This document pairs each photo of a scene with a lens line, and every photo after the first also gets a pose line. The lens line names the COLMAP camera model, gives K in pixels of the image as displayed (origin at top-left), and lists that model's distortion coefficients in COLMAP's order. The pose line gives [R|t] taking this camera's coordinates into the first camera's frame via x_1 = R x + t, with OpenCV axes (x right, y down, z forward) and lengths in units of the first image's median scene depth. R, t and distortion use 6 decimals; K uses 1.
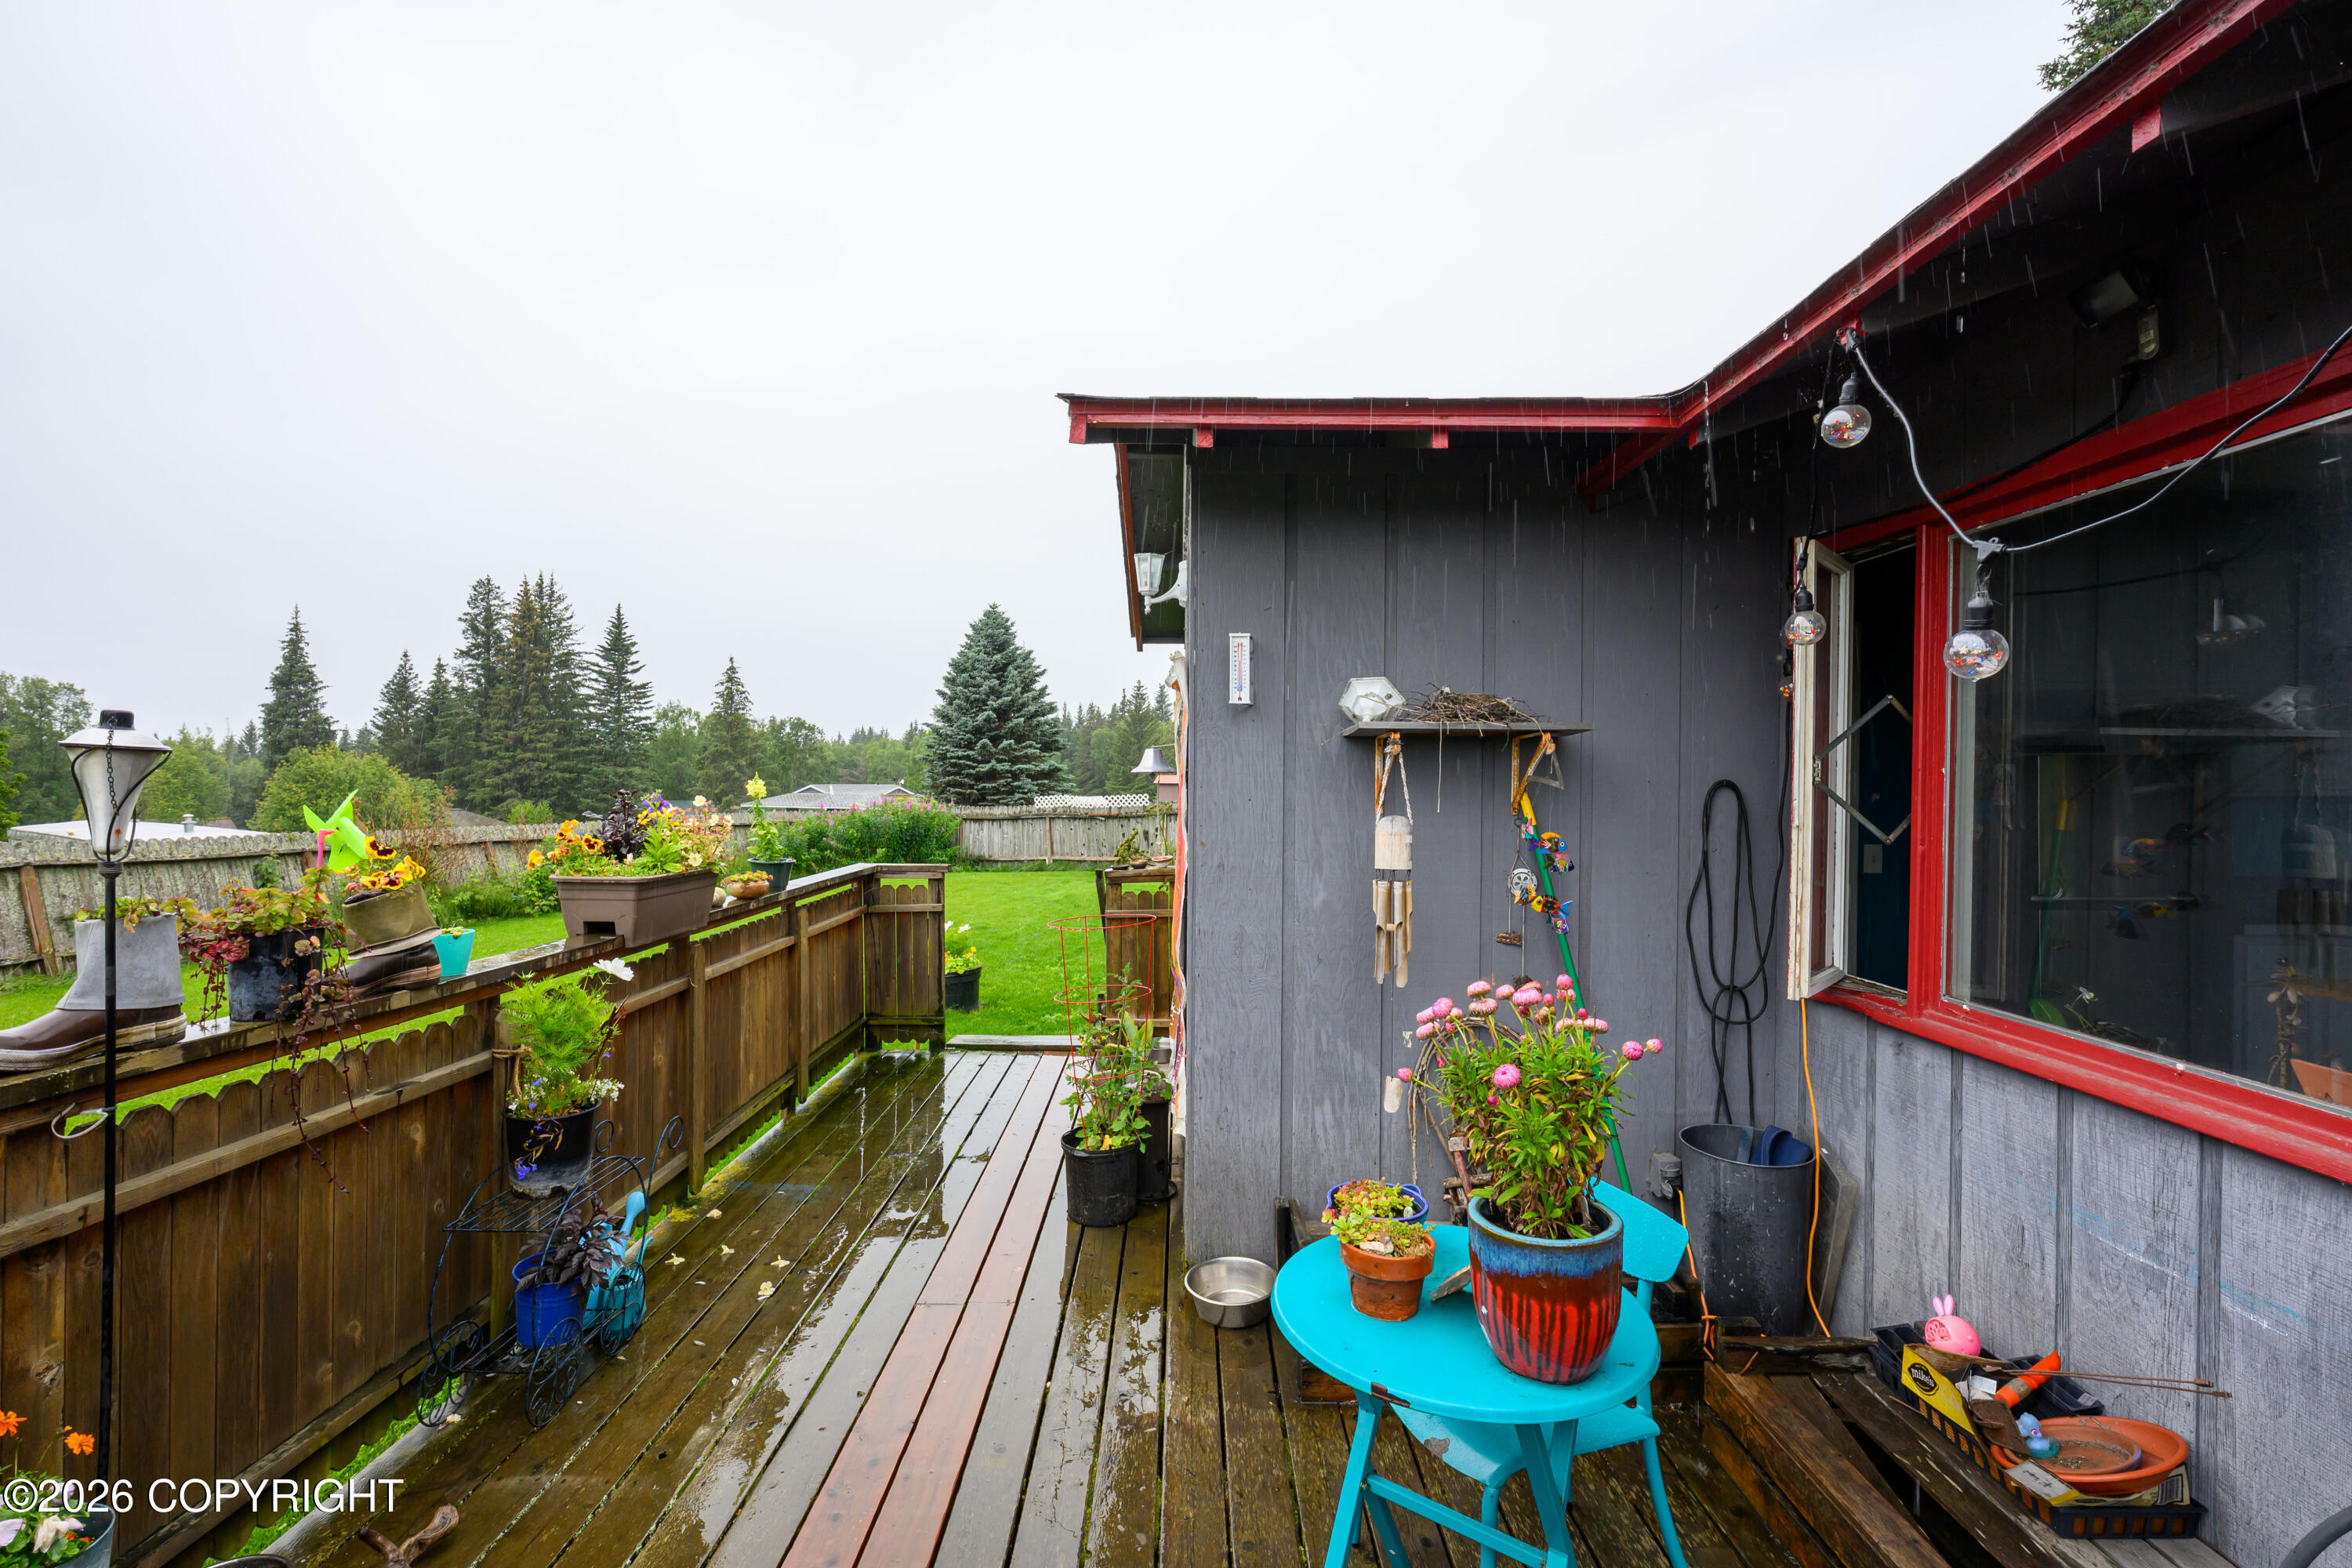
lens RADIAL K [[1107.7, 0, 1176.0], [0, 1107.7, 784.0], [0, 0, 1]] dist [0.002997, 0.000597]
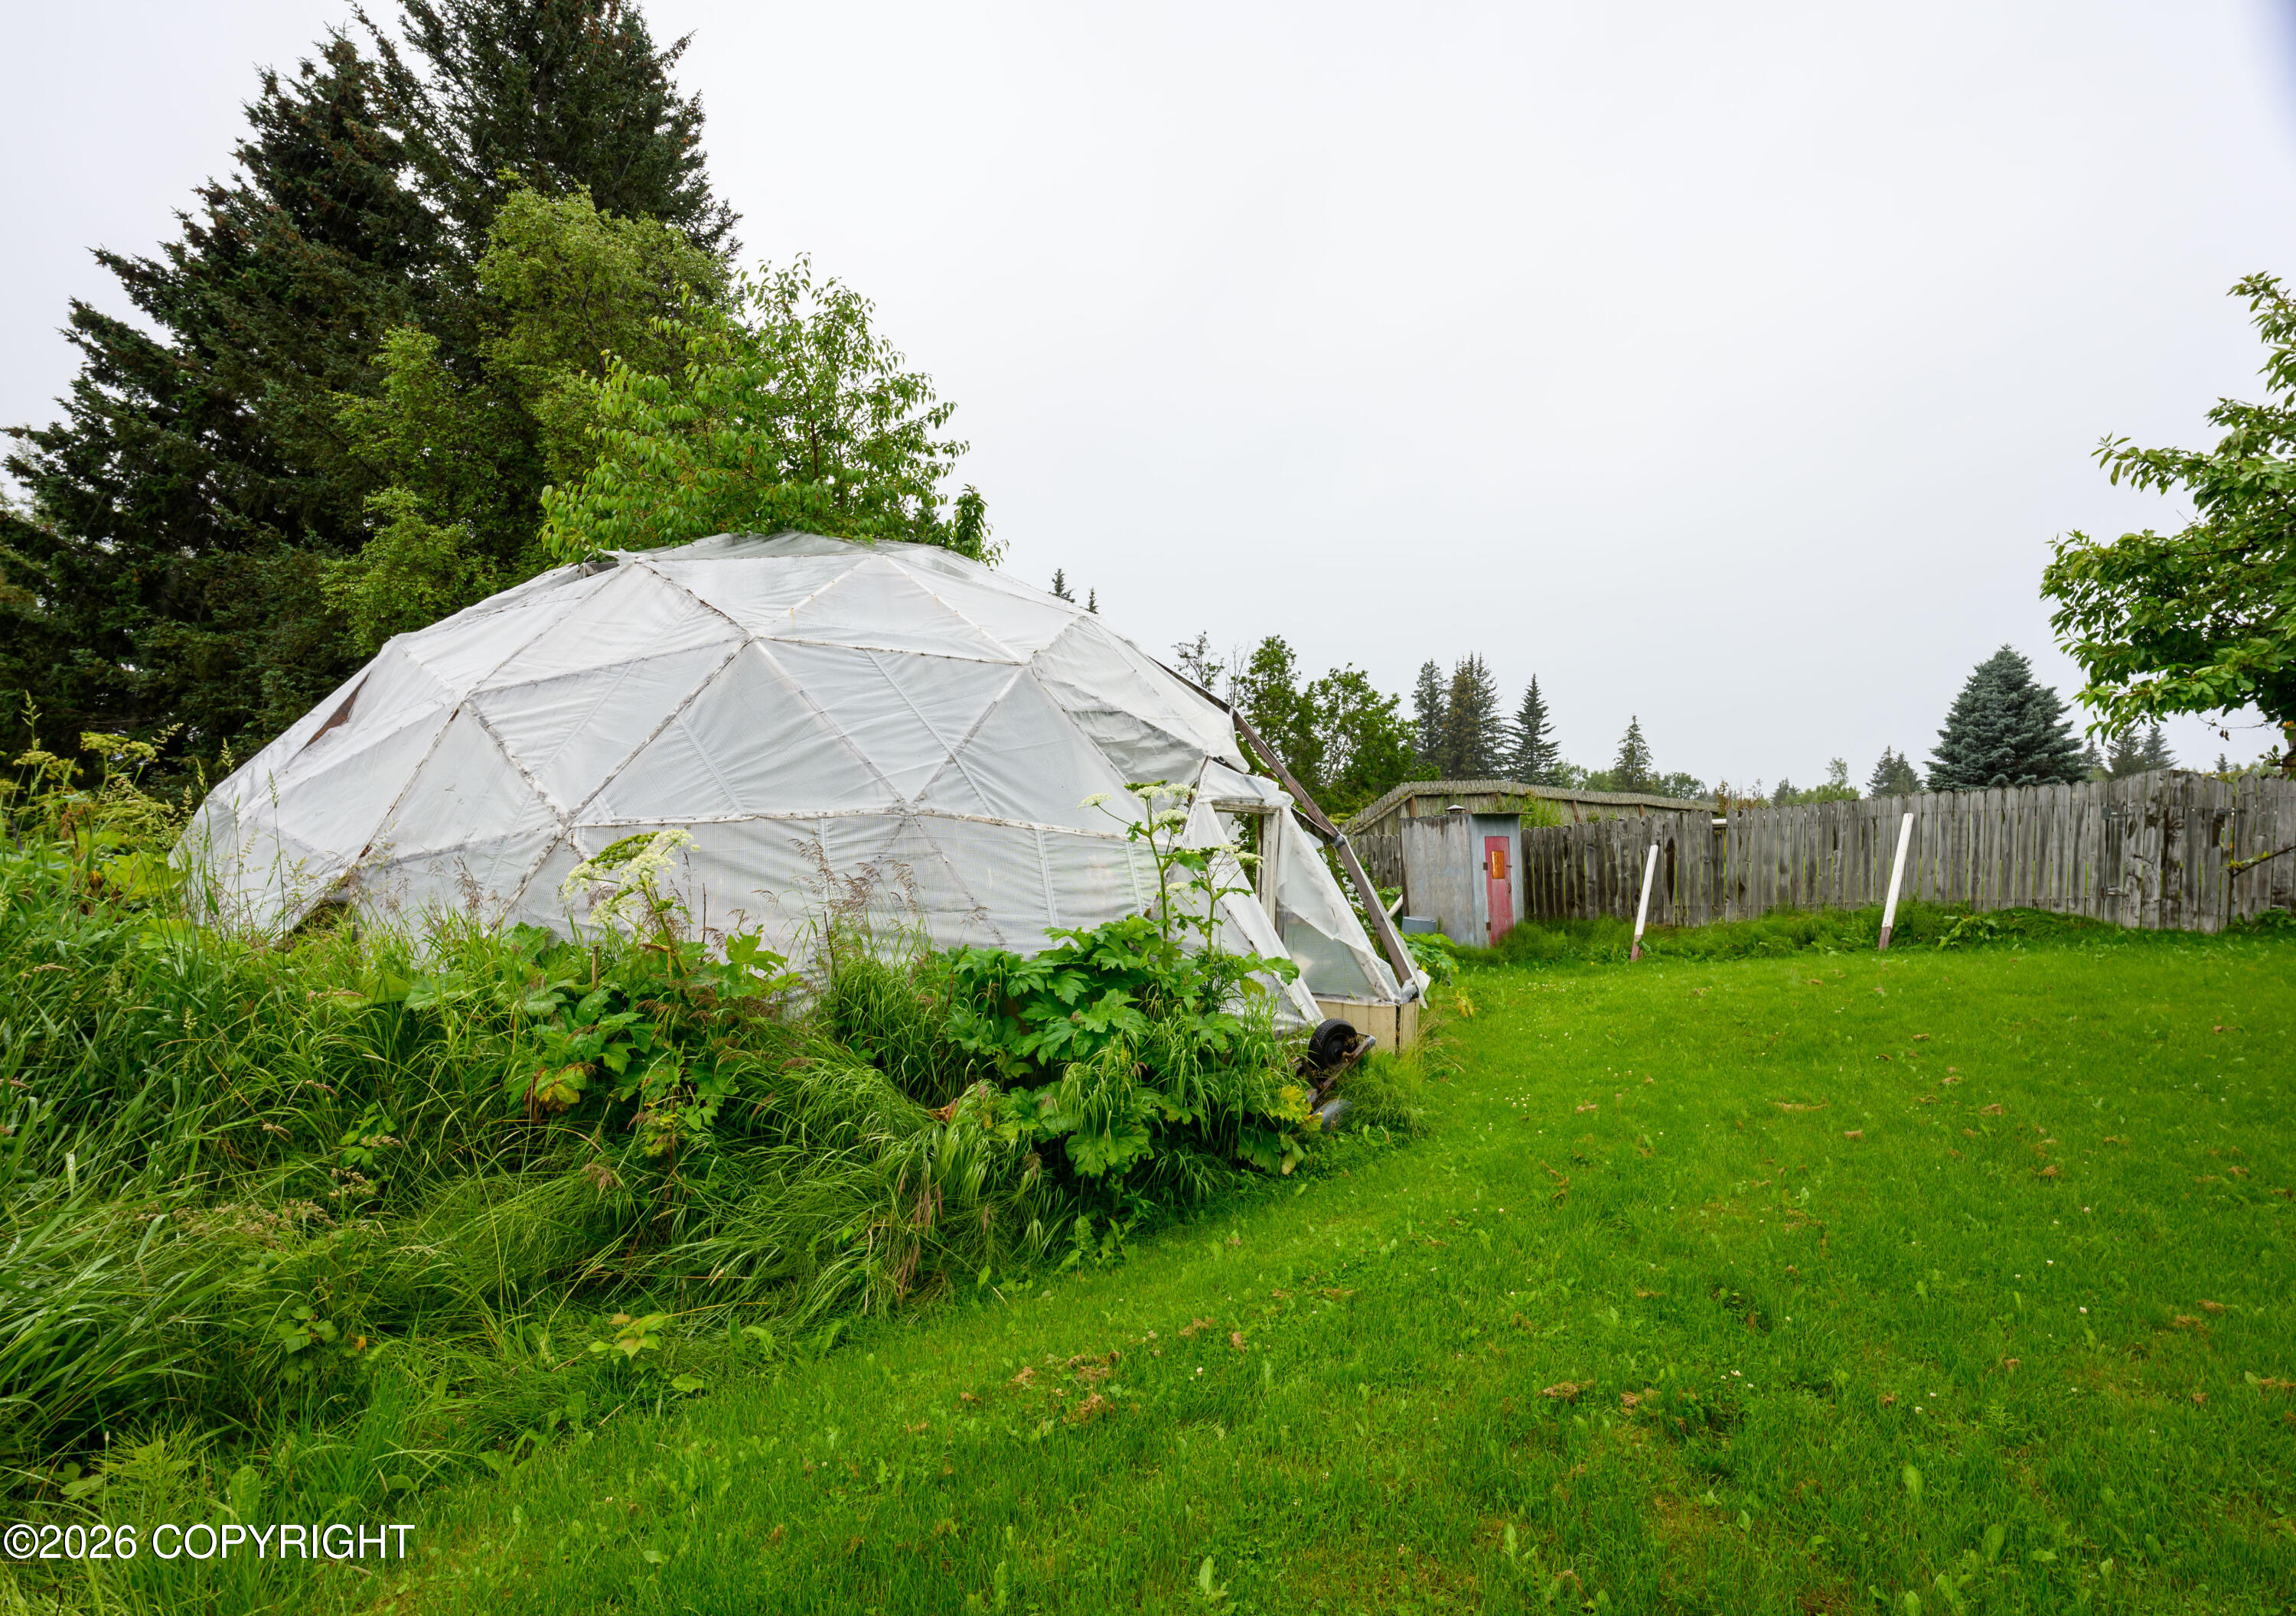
lens RADIAL K [[1112.5, 0, 1143.0], [0, 1112.5, 825.3], [0, 0, 1]] dist [0.000683, 0.000121]
pose [[0.739234, 0.017389, -0.673224, -0.024853], [-0.030474, 0.999506, -0.007645, 0.016000], [0.672759, 0.026167, 0.739399, -0.127316]]
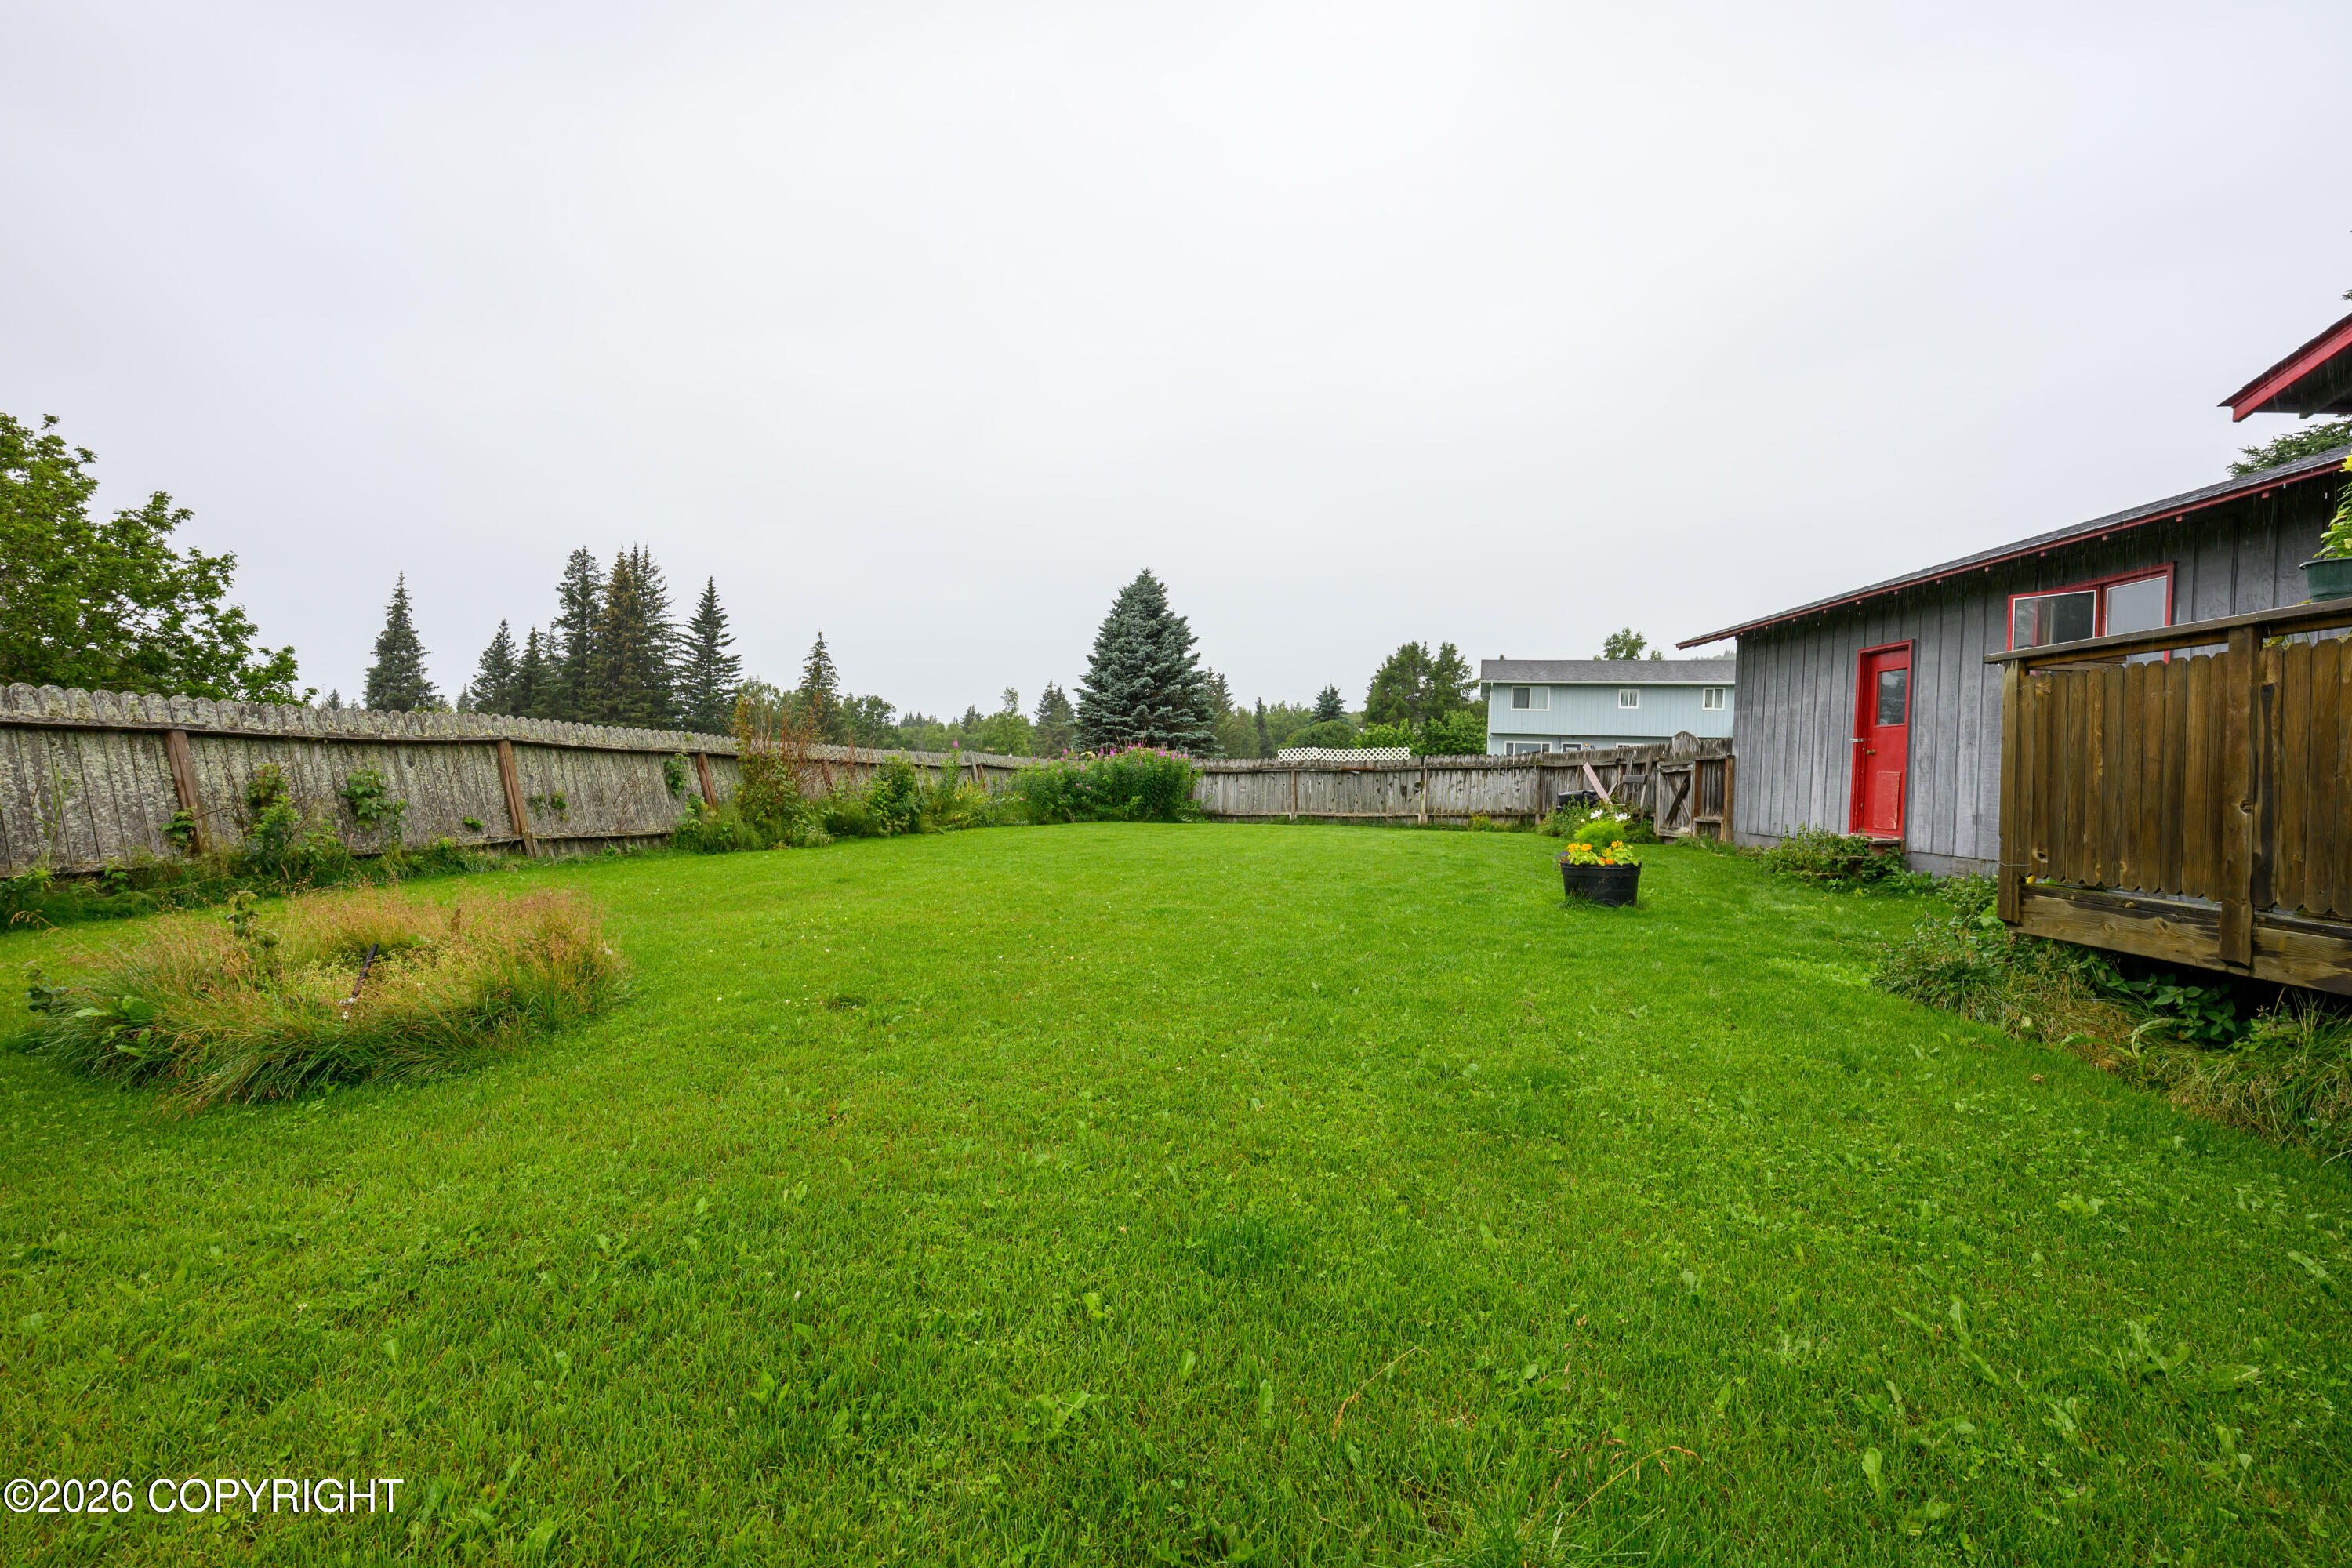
lens RADIAL K [[1107.7, 0, 1176.0], [0, 1107.7, 784.0], [0, 0, 1]] dist [0.002997, 0.000597]
pose [[0.999022, 0.025261, -0.036283, -0.041697], [-0.025029, 0.999663, 0.006844, 0.008548], [0.036444, -0.005929, 0.999318, 0.009030]]
